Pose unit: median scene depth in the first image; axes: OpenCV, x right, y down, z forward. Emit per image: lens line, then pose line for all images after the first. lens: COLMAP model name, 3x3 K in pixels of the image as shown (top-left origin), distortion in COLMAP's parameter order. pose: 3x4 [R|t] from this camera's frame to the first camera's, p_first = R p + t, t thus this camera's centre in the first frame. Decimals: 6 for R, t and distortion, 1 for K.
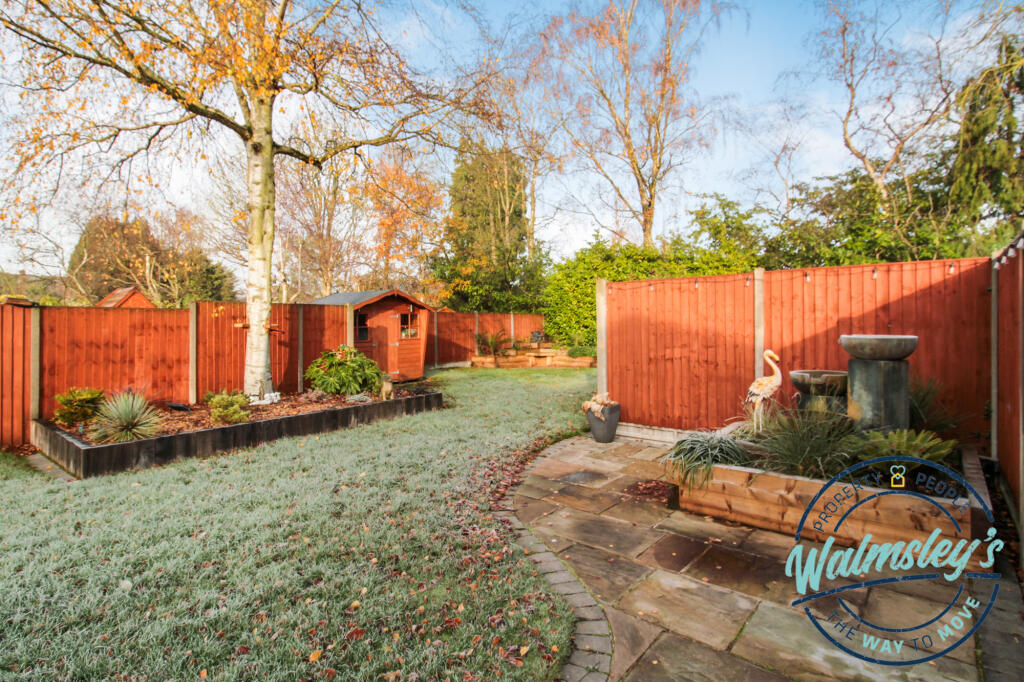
lens RADIAL K [[522.7, 0, 499.7], [0, 522.7, 330.2], [0, 0, 1]] dist [0.004330, -0.000344]
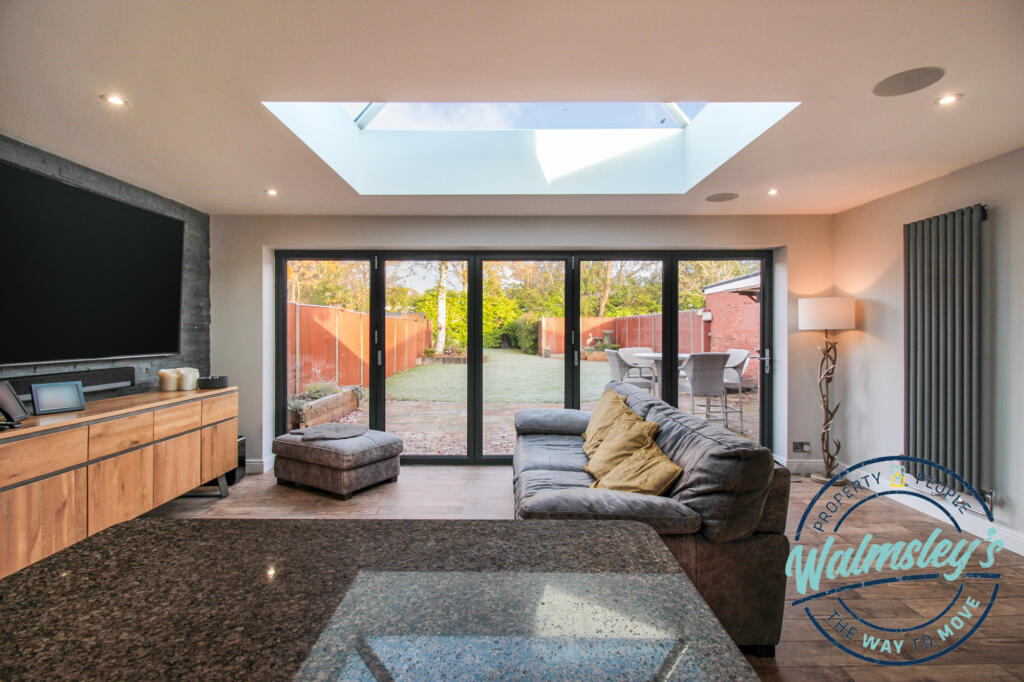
lens RADIAL K [[481.5, 0, 516.3], [0, 481.5, 335.4], [0, 0, 1]] dist [0.016998, 0.000053]
pose [[0.735910, 0.002168, 0.677076, -0.899137], [-0.001277, 0.999998, -0.001814, 0.017332], [-0.677078, 0.000470, 0.735911, -0.561557]]
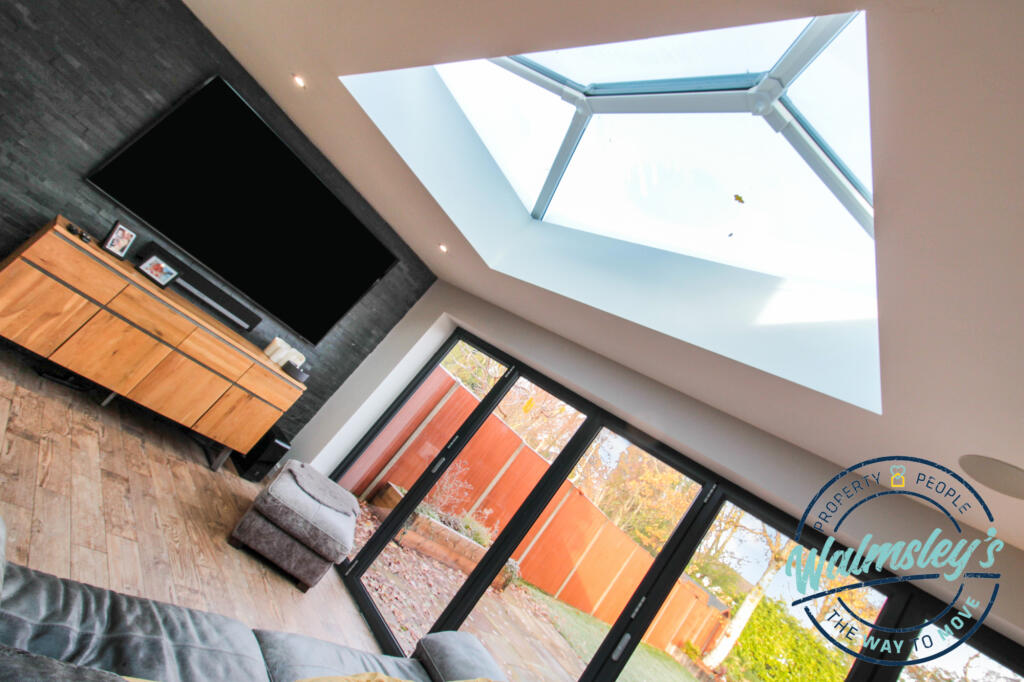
lens RADIAL K [[512.6, 0, 547.3], [0, 512.6, 315.5], [0, 0, 1]] dist [0.012220, -0.005959]
pose [[0.784470, 0.614750, -0.081790, -0.759865], [-0.612166, 0.746470, -0.260836, 0.009666], [-0.099295, 0.254687, 0.961912, -0.557067]]
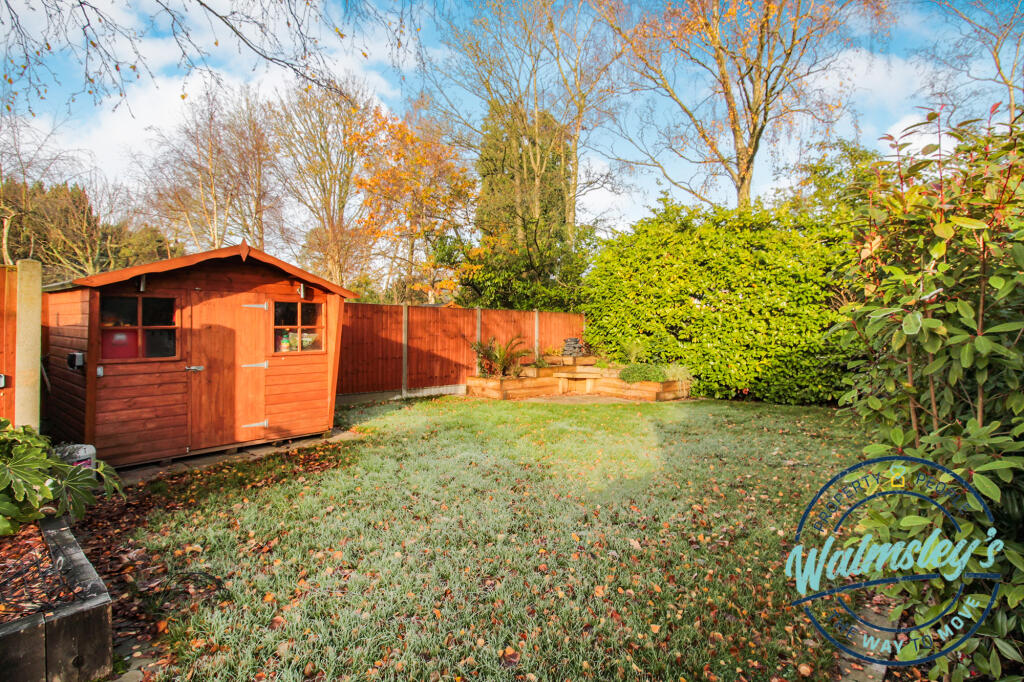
lens RADIAL K [[512.6, 0, 541.7], [0, 512.6, 328.7], [0, 0, 1]] dist [0.012220, -0.005959]
pose [[0.999695, 0.017175, -0.017762, 0.045277], [-0.017336, 0.999810, -0.008944, -0.004418], [0.017605, 0.009249, 0.999802, 0.370786]]
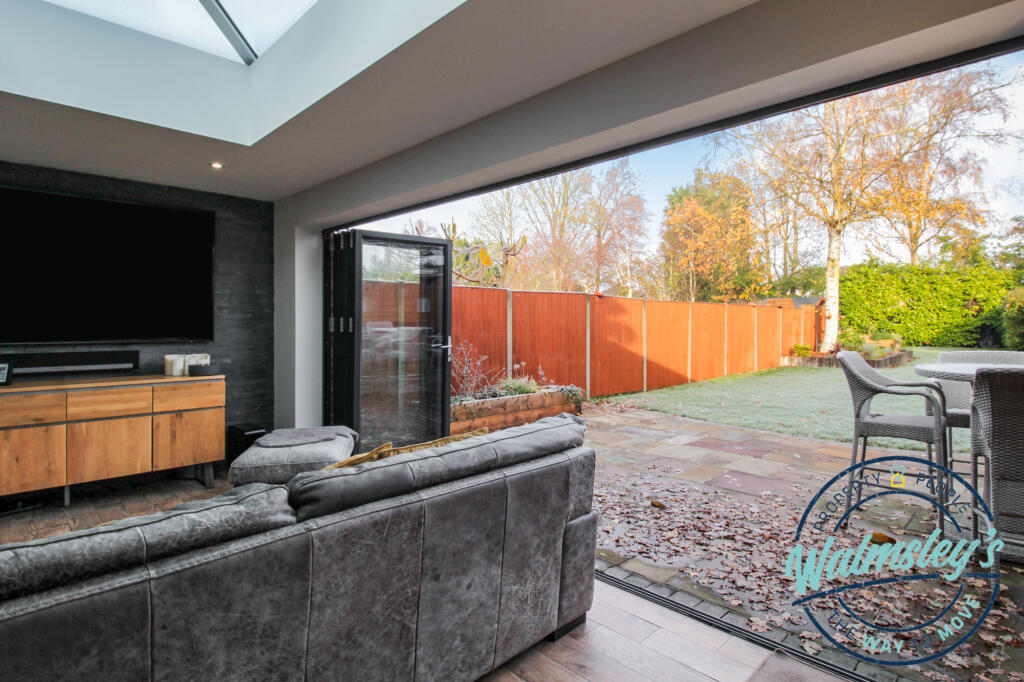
lens RADIAL K [[543.9, 0, 544.1], [0, 543.9, 324.6], [0, 0, 1]] dist [0.004557, -0.003840]
pose [[0.999133, 0.004023, -0.041427, -0.695813], [-0.004238, 0.999978, -0.005116, 0.018752], [0.041406, 0.005287, 0.999128, -0.545193]]
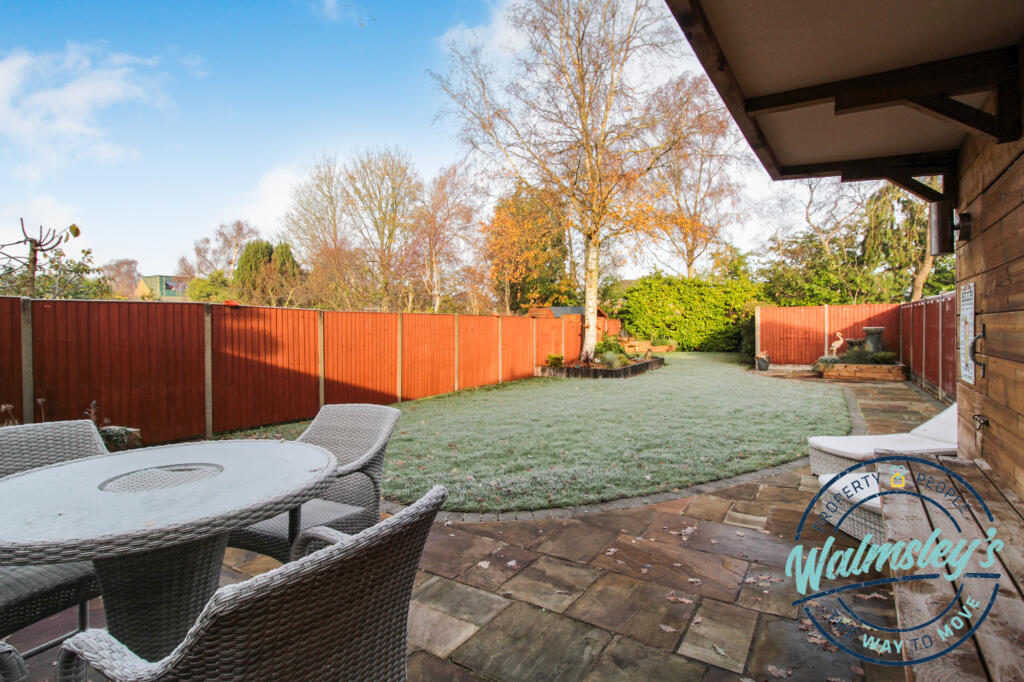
lens RADIAL K [[512.6, 0, 527.9], [0, 512.6, 340.0], [0, 0, 1]] dist [0.012220, -0.005959]
pose [[0.983560, -0.005424, 0.180502, -0.504050], [0.003029, 0.999904, 0.013540, 0.009736], [-0.180558, -0.012771, 0.983481, -0.456474]]
